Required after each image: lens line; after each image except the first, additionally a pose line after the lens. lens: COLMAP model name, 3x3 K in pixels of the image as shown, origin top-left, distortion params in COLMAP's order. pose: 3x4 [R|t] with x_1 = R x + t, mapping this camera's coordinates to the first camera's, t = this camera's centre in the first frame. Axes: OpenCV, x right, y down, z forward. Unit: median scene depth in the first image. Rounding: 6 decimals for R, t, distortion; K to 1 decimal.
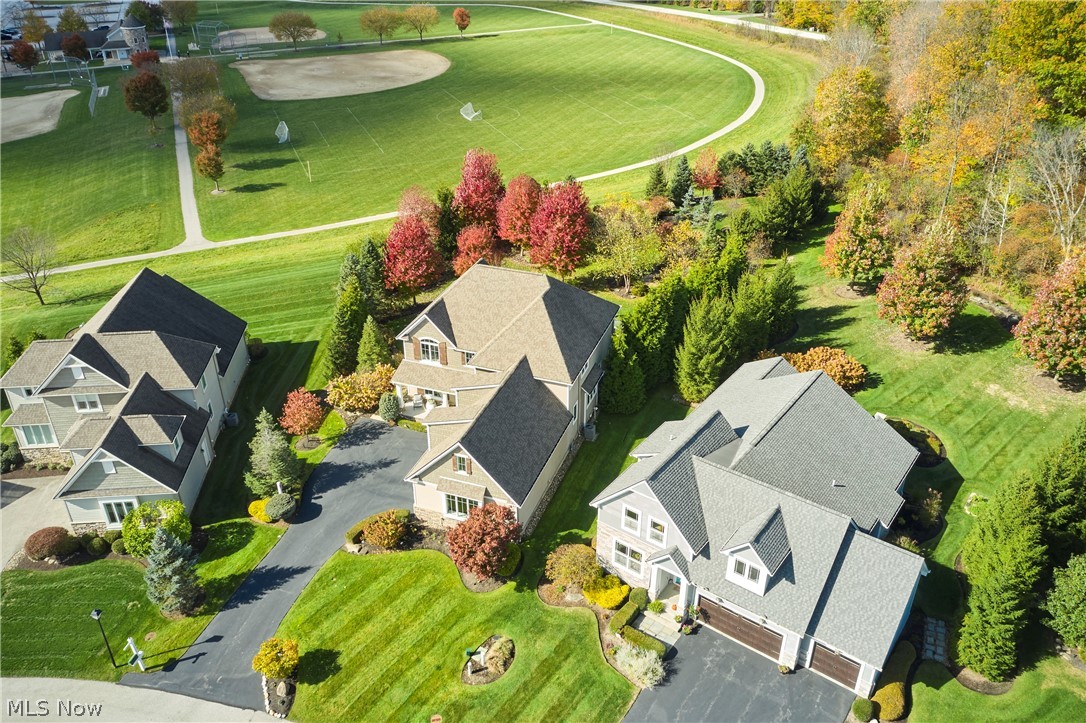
lens RADIAL K [[869.9, 0, 542.7], [0, 869.9, 362.7], [0, 0, 1]] dist [0.002320, -0.000173]
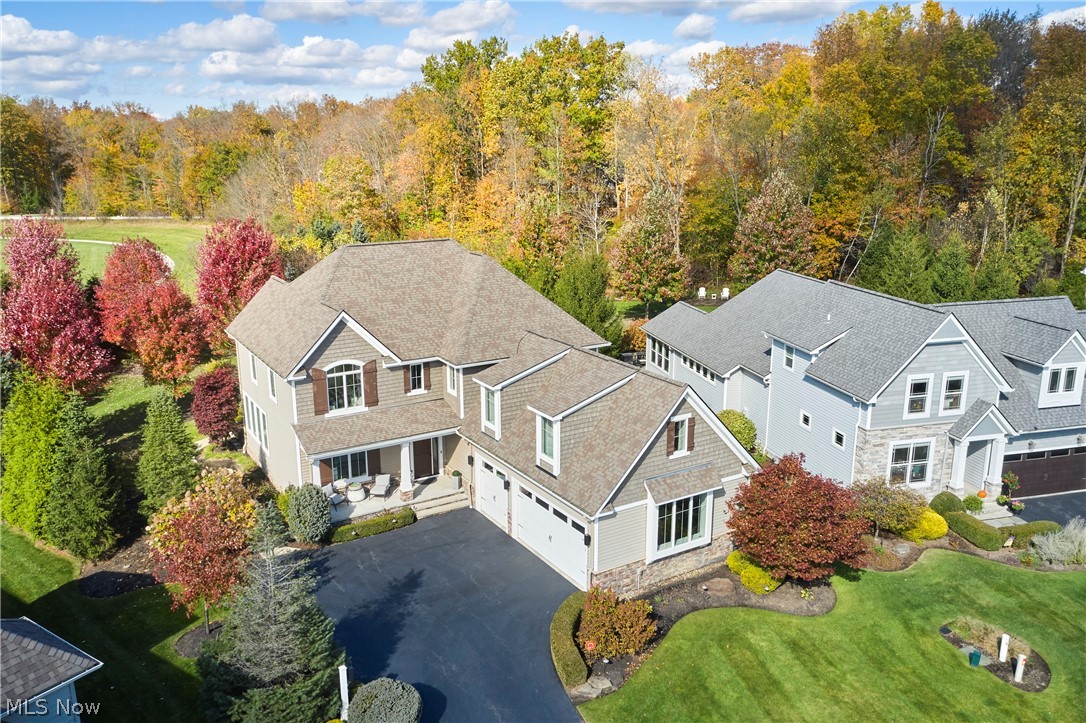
lens RADIAL K [[869.9, 0, 541.9], [0, 869.9, 359.7], [0, 0, 1]] dist [0.002320, -0.000173]
pose [[0.633437, -0.196135, 0.748524, -0.549213], [0.406081, 0.907691, -0.105804, 0.094868], [-0.658677, 0.370981, 0.654613, 0.655365]]
